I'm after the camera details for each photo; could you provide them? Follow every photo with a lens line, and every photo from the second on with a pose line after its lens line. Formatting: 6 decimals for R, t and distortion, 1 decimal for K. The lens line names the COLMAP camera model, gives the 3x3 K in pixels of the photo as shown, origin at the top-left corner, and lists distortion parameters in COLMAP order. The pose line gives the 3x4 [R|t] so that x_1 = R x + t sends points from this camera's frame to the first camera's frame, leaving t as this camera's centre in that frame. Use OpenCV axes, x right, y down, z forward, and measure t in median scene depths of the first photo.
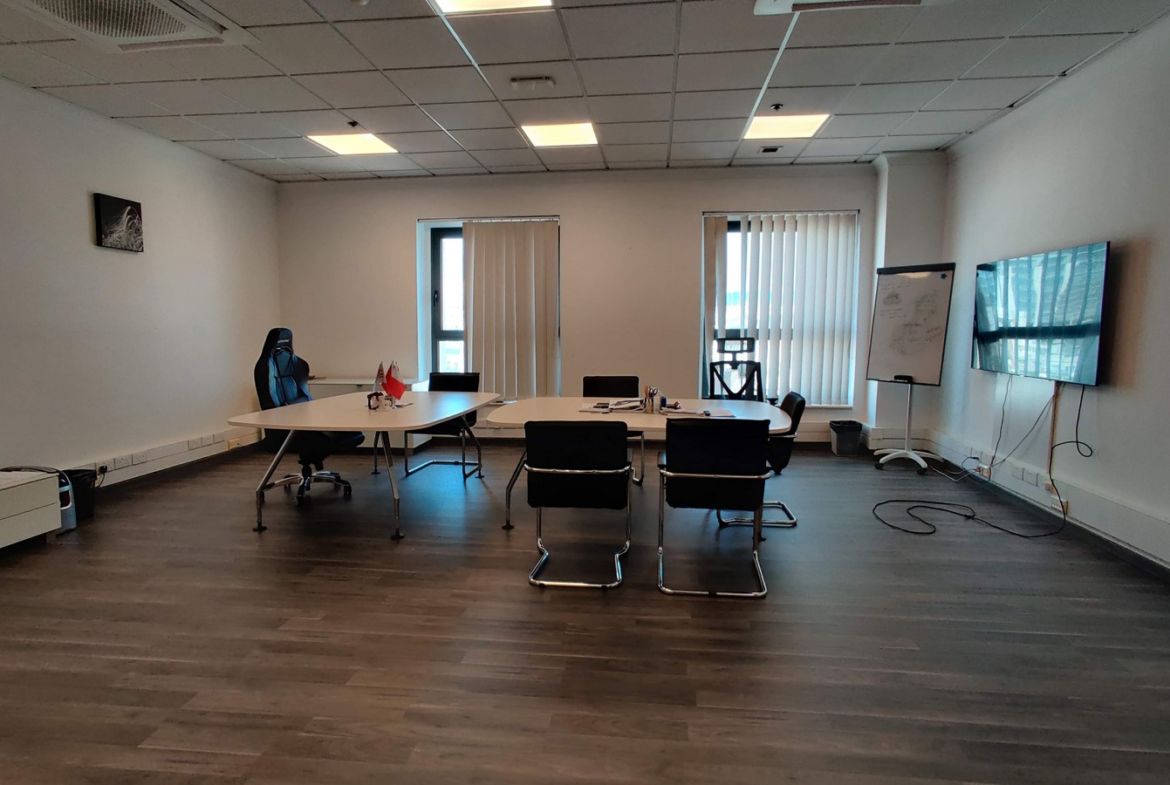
lens RADIAL K [[627.3, 0, 590.6], [0, 627.3, 397.6], [0, 0, 1]] dist [-0.024132, 0.008489]
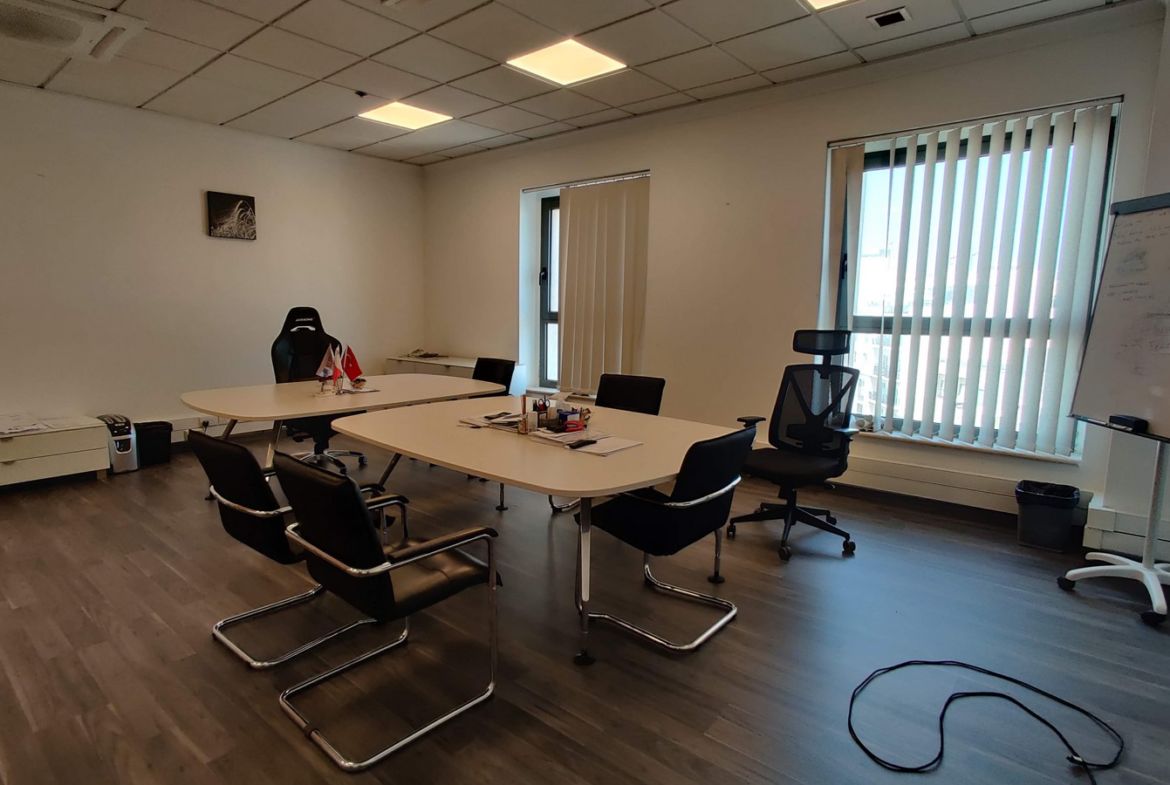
lens RADIAL K [[627.3, 0, 585.3], [0, 627.3, 389.1], [0, 0, 1]] dist [-0.024132, 0.008489]
pose [[0.828954, 0.082994, -0.553125, 0.407064], [-0.074437, 0.996503, 0.037964, -0.043302], [0.554342, 0.009703, 0.832233, 0.345251]]
